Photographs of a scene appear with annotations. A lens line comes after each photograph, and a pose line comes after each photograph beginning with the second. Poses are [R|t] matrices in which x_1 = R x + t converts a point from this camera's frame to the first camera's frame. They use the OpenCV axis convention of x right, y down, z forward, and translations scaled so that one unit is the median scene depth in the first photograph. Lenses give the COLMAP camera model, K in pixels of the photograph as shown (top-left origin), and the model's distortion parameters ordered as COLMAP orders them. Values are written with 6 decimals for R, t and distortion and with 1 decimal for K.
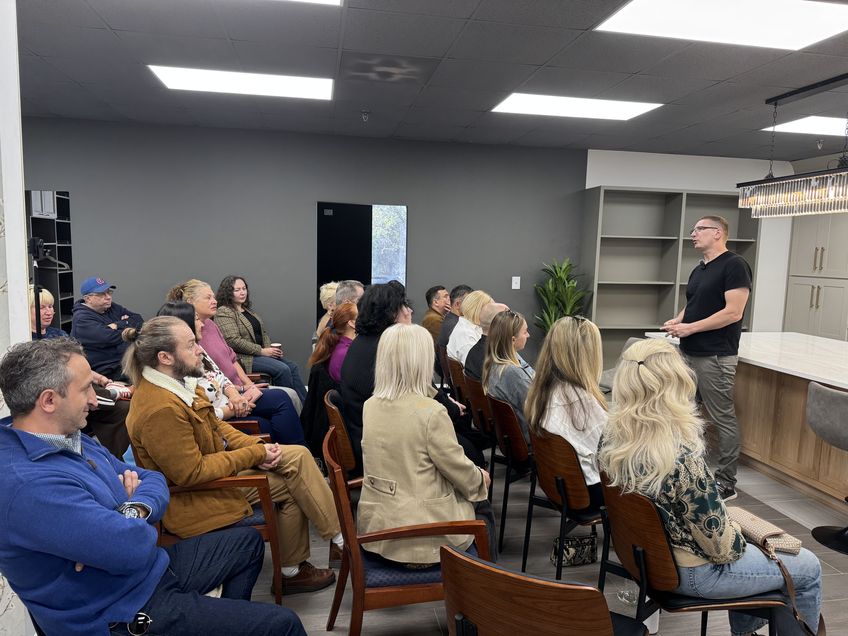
lens RADIAL K [[605.0, 0, 424.8], [0, 605.0, 319.6], [0, 0, 1]] dist [0.026968, -0.019843]
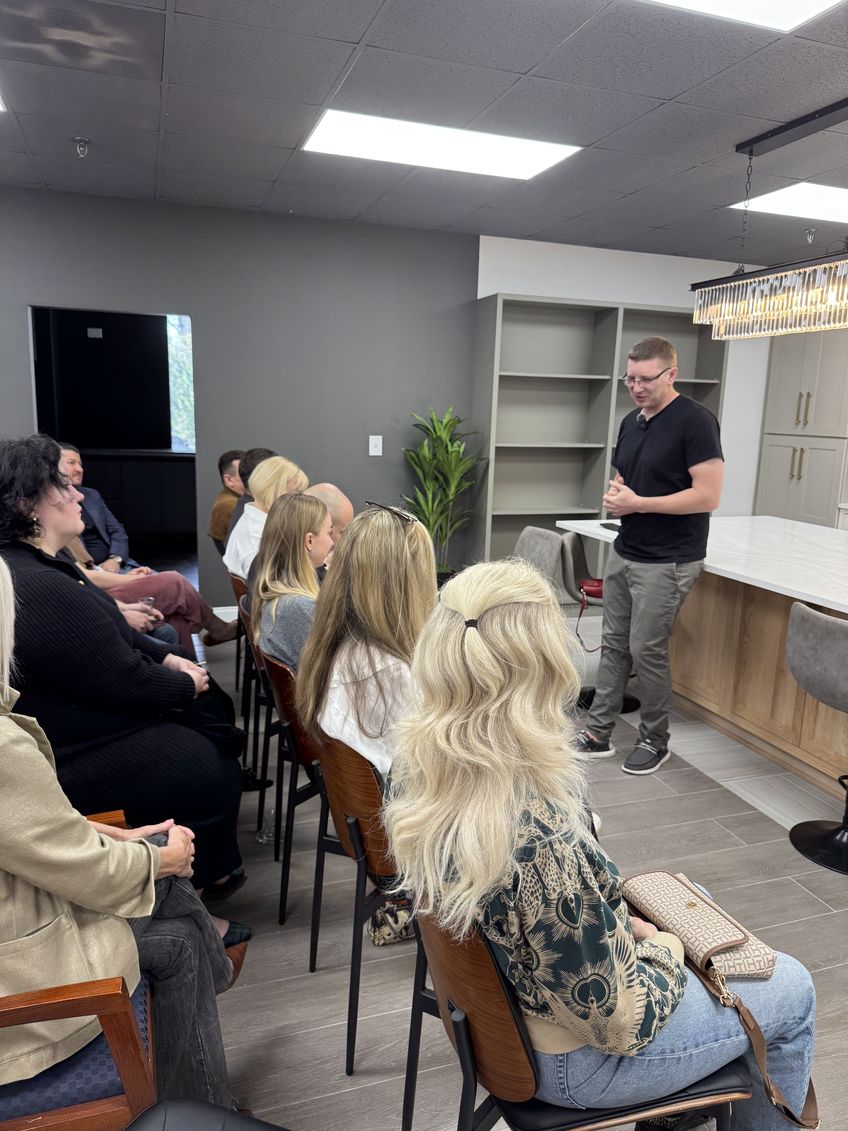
lens RADIAL K [[803.5, 0, 428.3], [0, 803.5, 563.2], [0, 0, 1]] dist [0.070446, -0.086778]
pose [[0.988386, -0.025252, 0.149853, 0.121383], [0.013011, 0.996538, 0.082112, -0.008722], [-0.151408, -0.079209, 0.985293, 0.209009]]
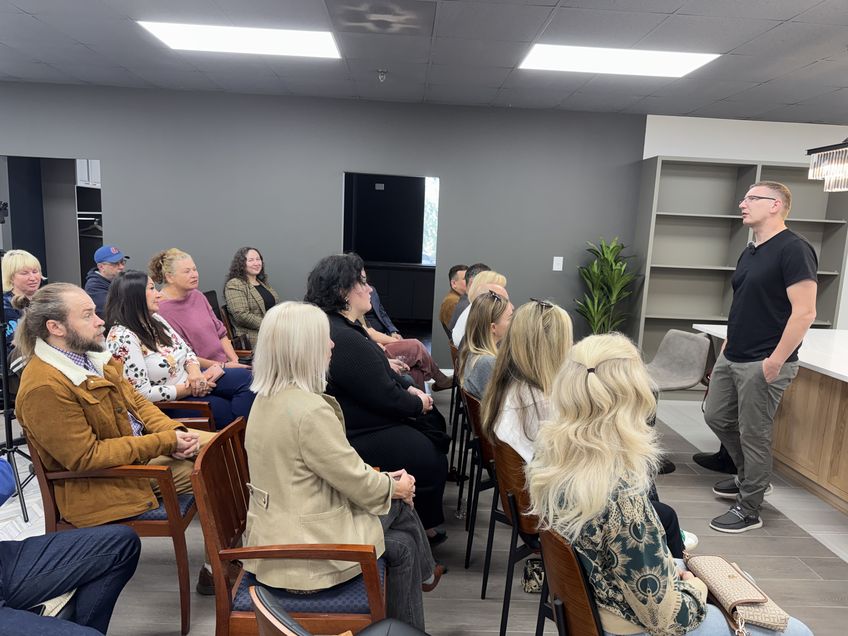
lens RADIAL K [[603.7, 0, 421.8], [0, 603.7, 321.2], [0, 0, 1]] dist [0.005830, -0.008293]
pose [[0.988119, 0.041386, -0.148011, 0.138208], [-0.036156, 0.998629, 0.037851, -0.002107], [0.149375, -0.032050, 0.988261, 0.111805]]
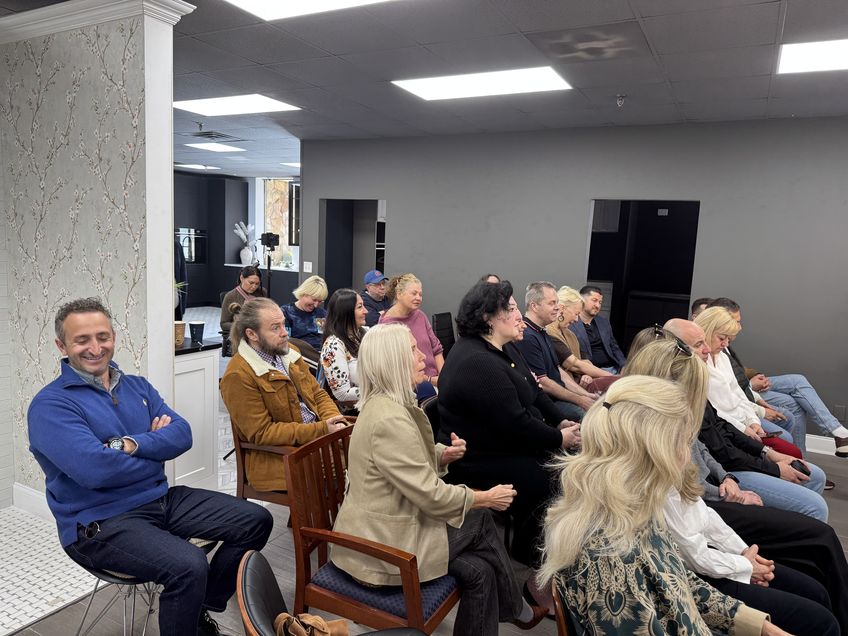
lens RADIAL K [[596.4, 0, 424.5], [0, 596.4, 320.2], [0, 0, 1]] dist [0.068923, -0.082107]
pose [[0.784062, 0.092284, -0.613784, 0.308138], [-0.097799, 0.994901, 0.024655, -0.011553], [0.612929, 0.040696, 0.789089, 0.167280]]
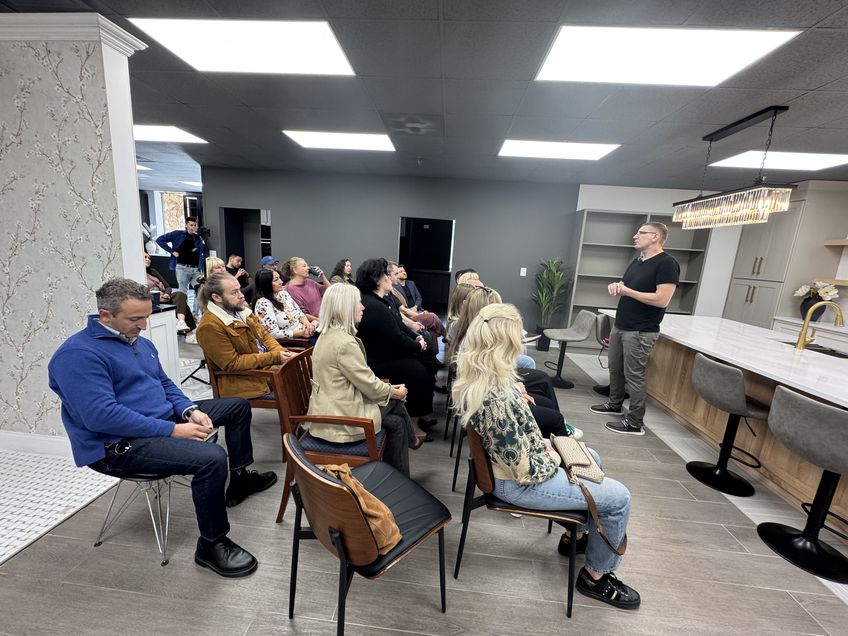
lens RADIAL K [[338.7, 0, 422.8], [0, 338.7, 316.4], [0, 0, 1]] dist [-0.000163, 0.000147]
pose [[0.965513, 0.082801, -0.246836, 0.202925], [-0.066557, 0.995075, 0.073456, 0.008722], [0.251703, -0.054494, 0.966269, 0.135359]]
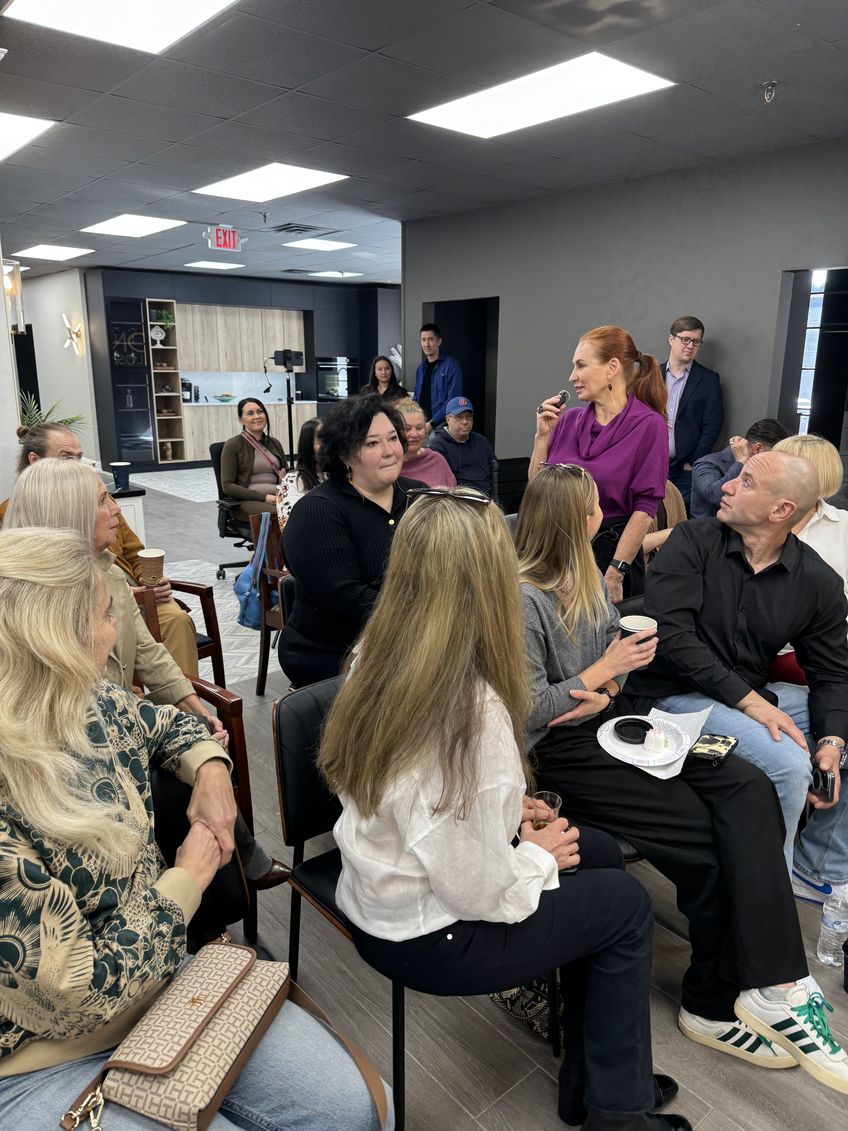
lens RADIAL K [[805.1, 0, 426.1], [0, 805.1, 566.7], [0, 0, 1]] dist [0.007419, -0.006411]
pose [[0.496752, 0.193889, -0.845958, 0.512599], [-0.096353, 0.981021, 0.168266, -0.033166], [0.862528, -0.002075, 0.506006, 0.484926]]
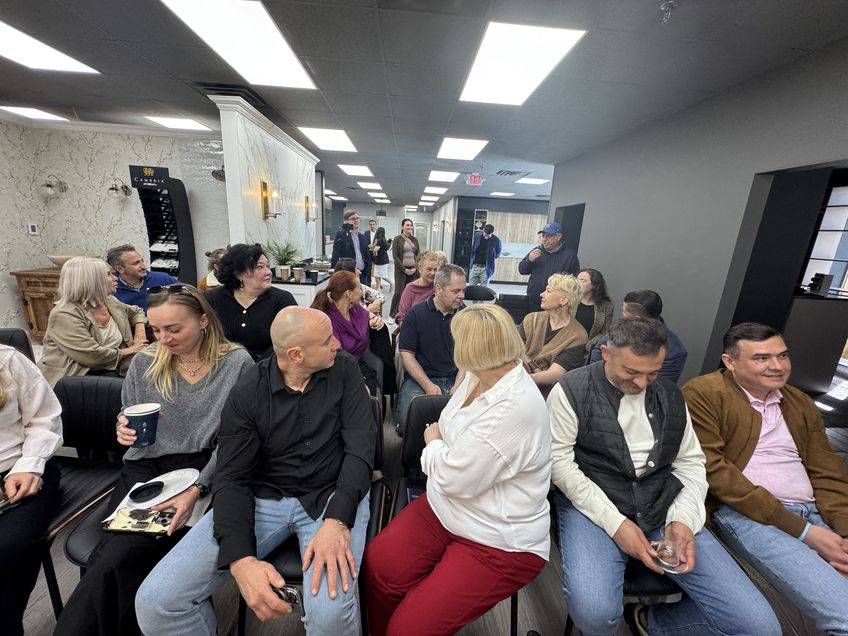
lens RADIAL K [[339.5, 0, 422.7], [0, 339.5, 314.9], [0, 0, 1]] dist [0.001670, 0.000115]
pose [[-0.134899, 0.201588, -0.970136, 0.405487], [-0.168640, 0.960130, 0.222958, -0.097125], [0.976403, 0.193681, -0.095525, 1.041800]]
